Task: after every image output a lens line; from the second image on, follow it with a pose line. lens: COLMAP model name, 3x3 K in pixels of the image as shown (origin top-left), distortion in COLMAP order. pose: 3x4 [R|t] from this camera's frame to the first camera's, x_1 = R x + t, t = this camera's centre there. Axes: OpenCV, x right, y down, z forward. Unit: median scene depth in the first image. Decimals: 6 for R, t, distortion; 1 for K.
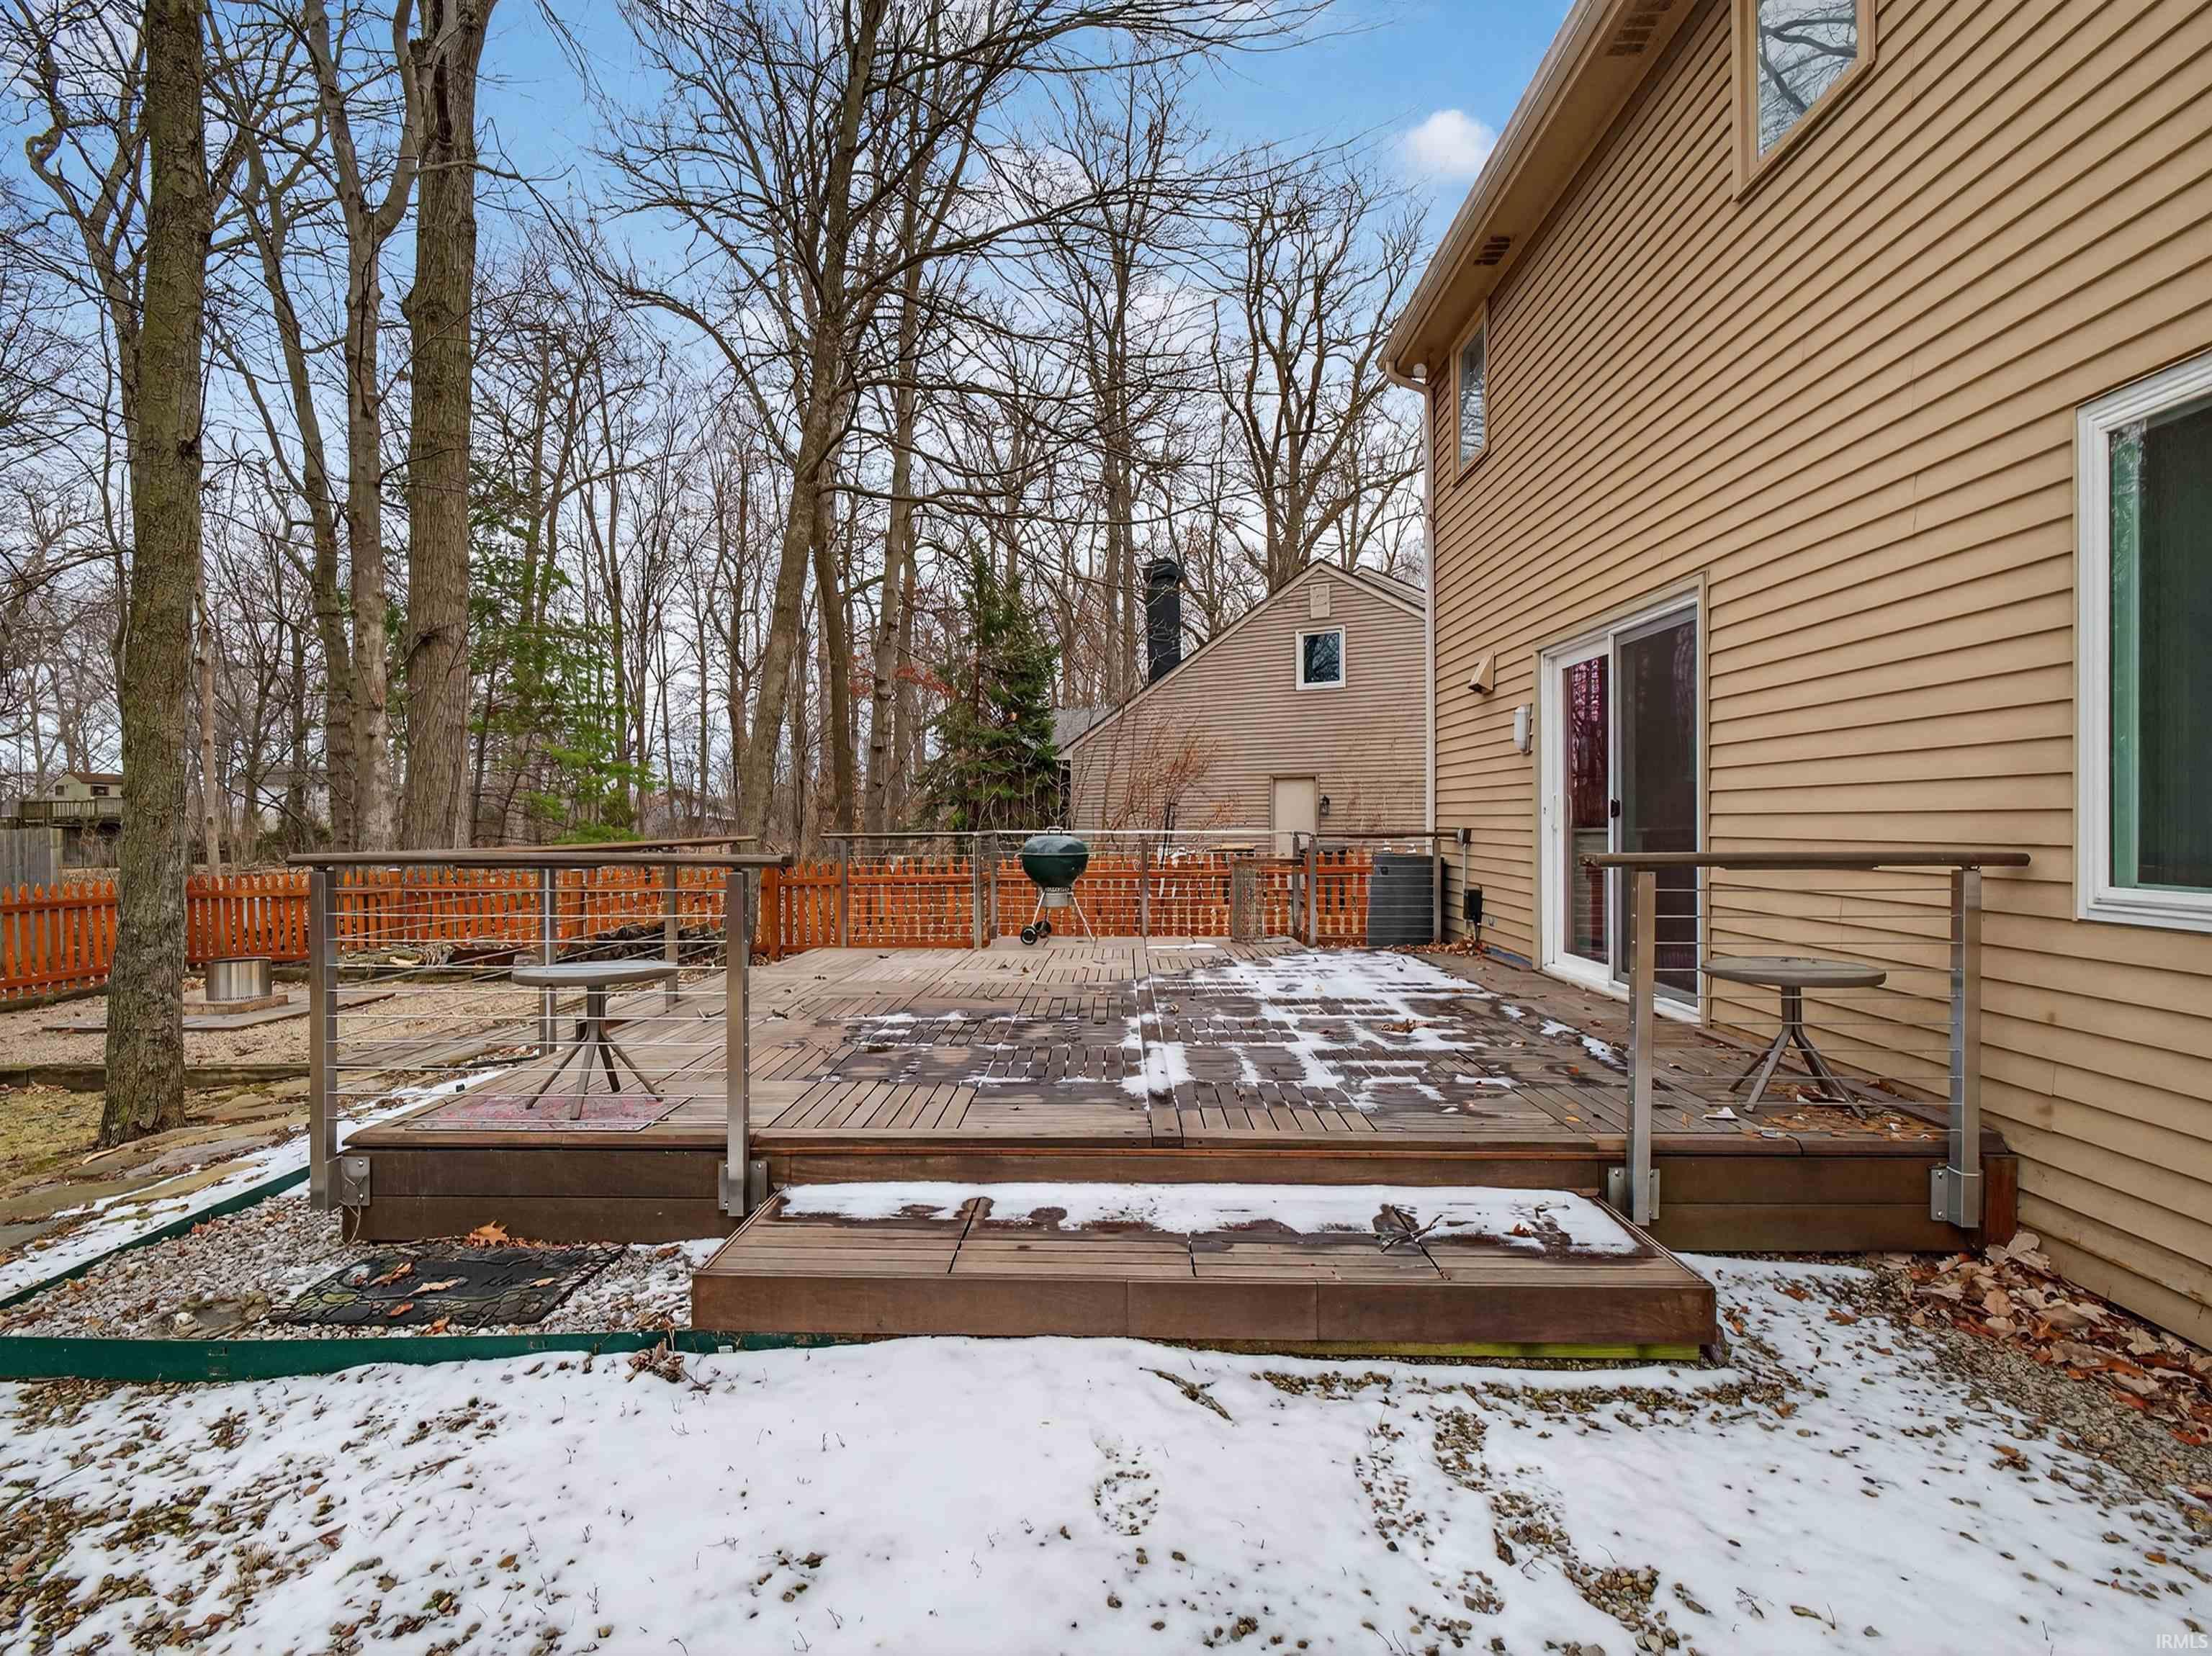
lens RADIAL K [[1043.1, 0, 1100.9], [0, 1043.1, 824.4], [0, 0, 1]] dist [0.001867, -0.000859]
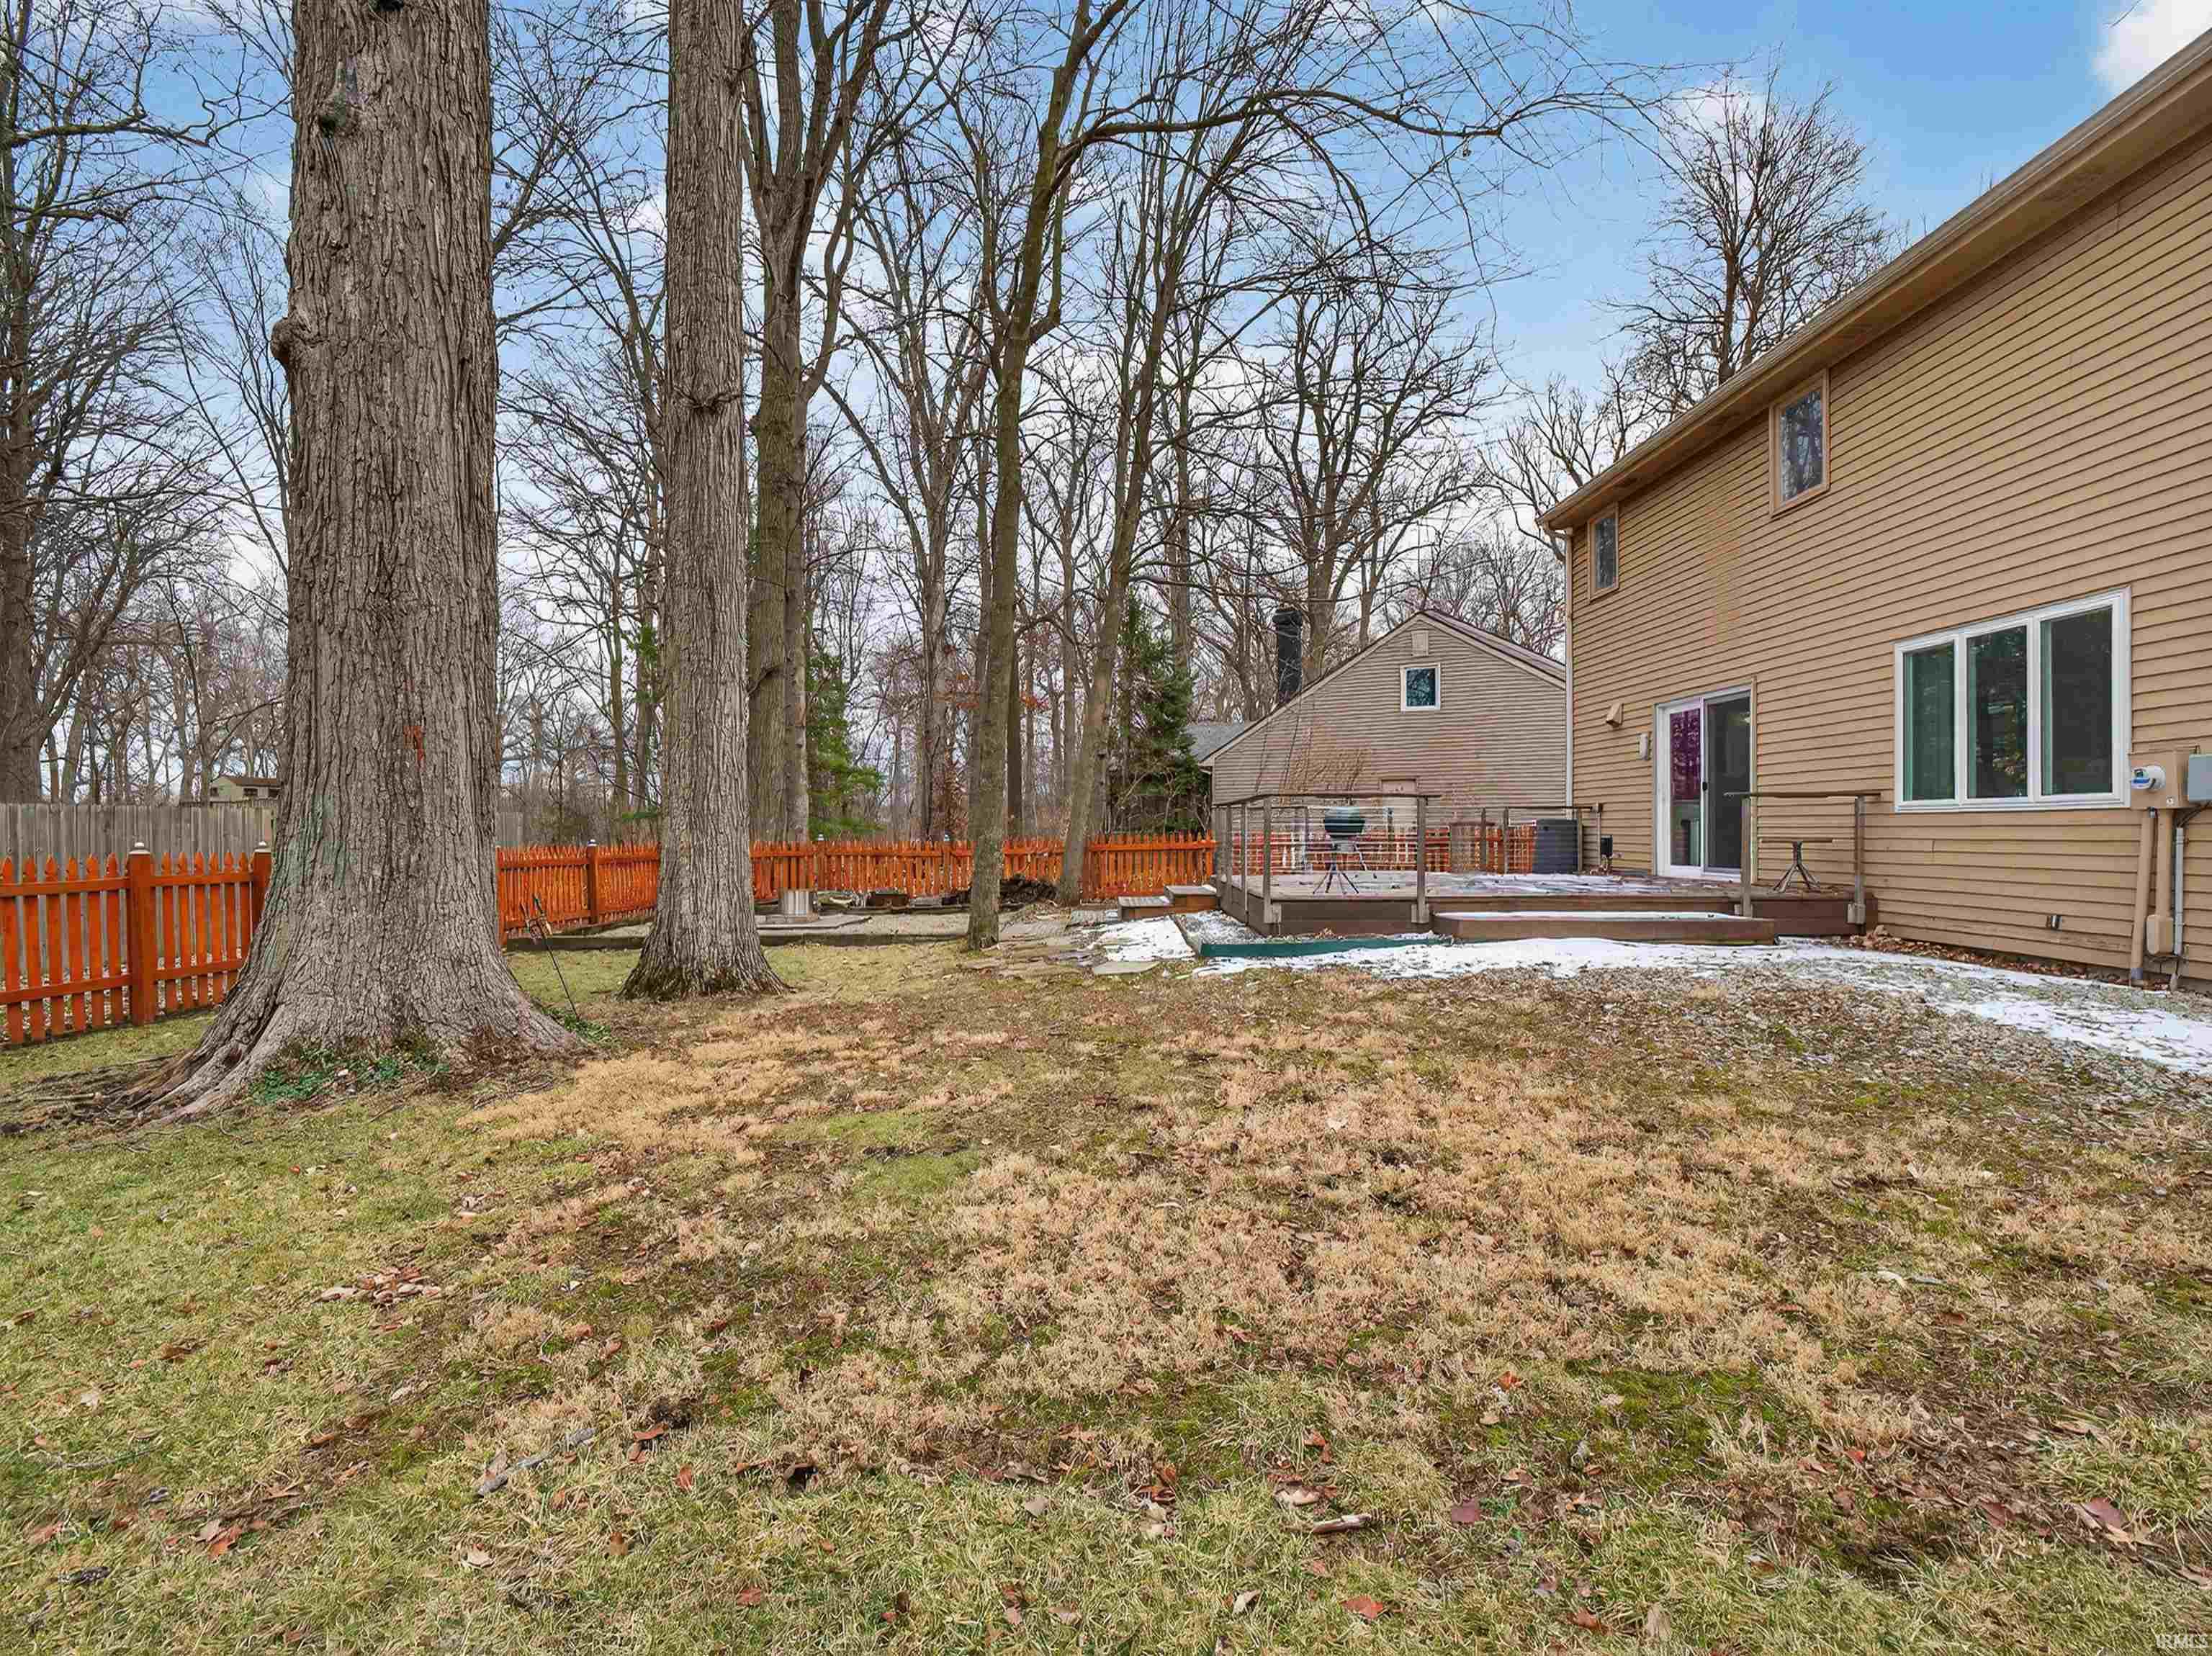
lens RADIAL K [[1028.0, 0, 1110.1], [0, 1028.0, 832.1], [0, 0, 1]] dist [-0.000785, -0.000155]
pose [[0.999873, 0.000078, 0.015949, -0.231538], [-0.000081, 1.000000, 0.000183, 0.024825], [-0.015949, -0.000184, 0.999873, -0.325181]]
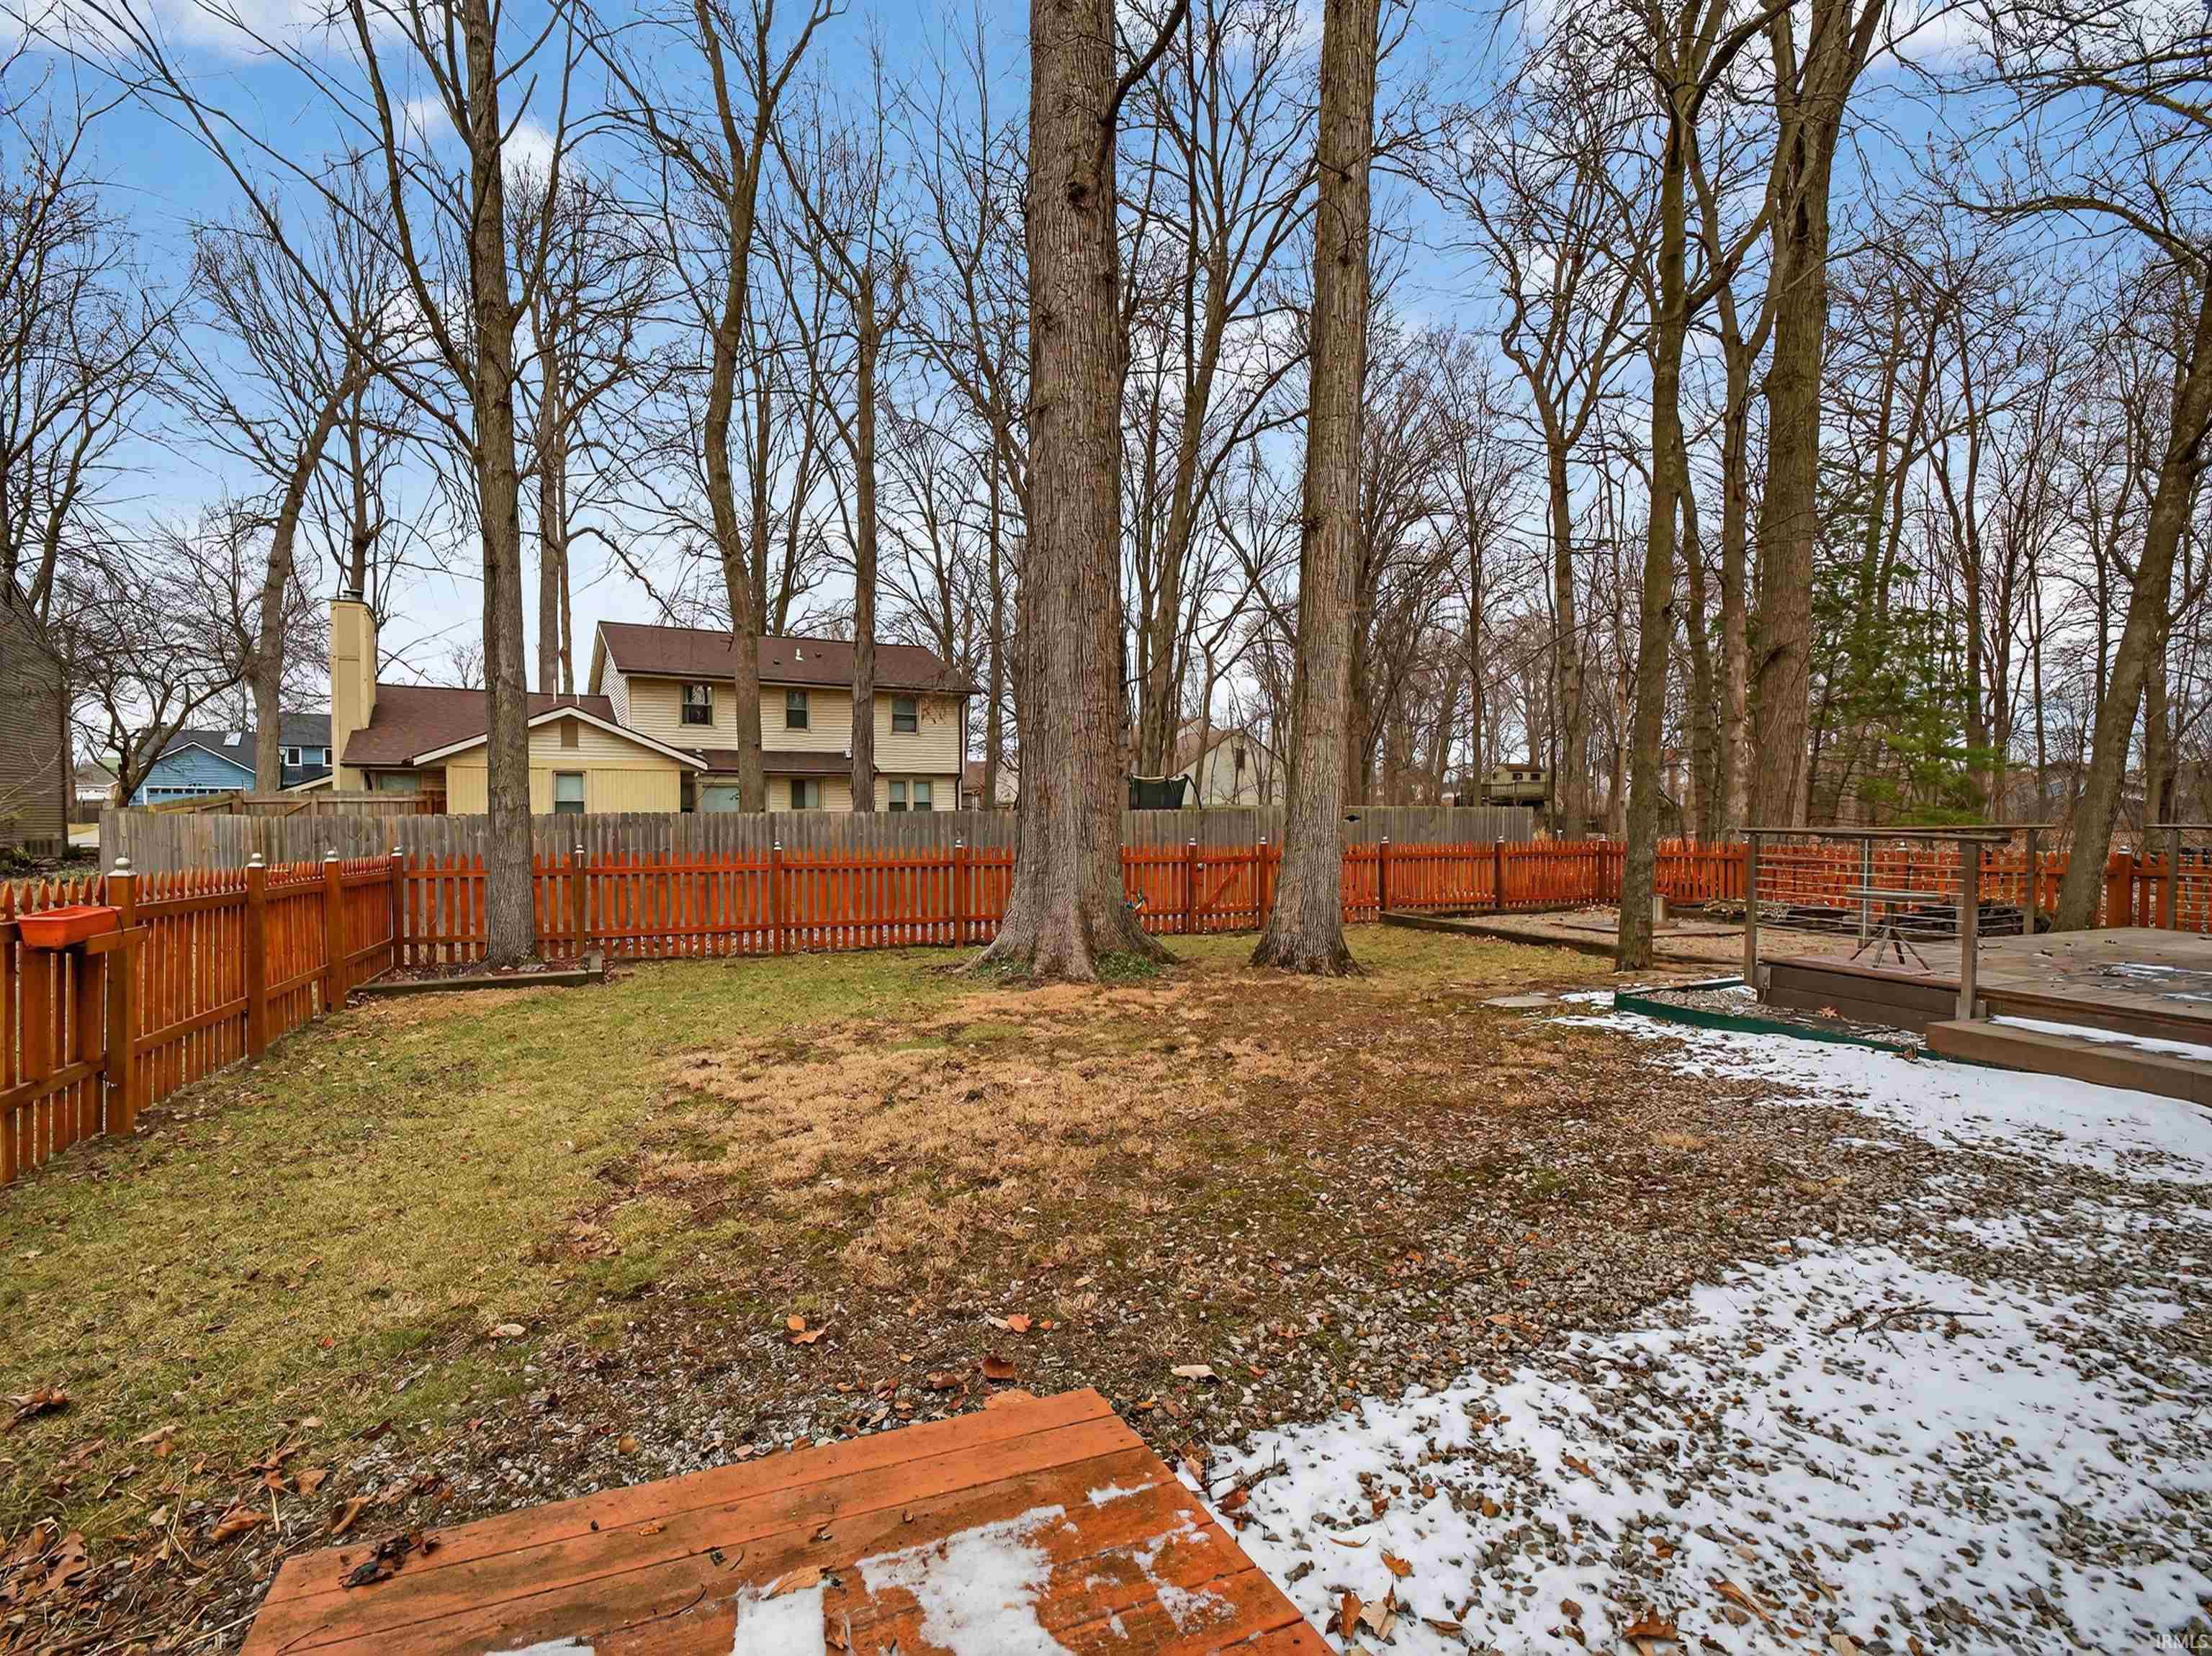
lens RADIAL K [[1043.1, 0, 1100.9], [0, 1043.1, 824.4], [0, 0, 1]] dist [0.001867, -0.000859]
pose [[0.422596, 0.024947, -0.905975, 0.129953], [-0.005950, 0.999676, 0.024752, -0.005159], [0.906298, -0.005070, 0.422608, -0.228468]]
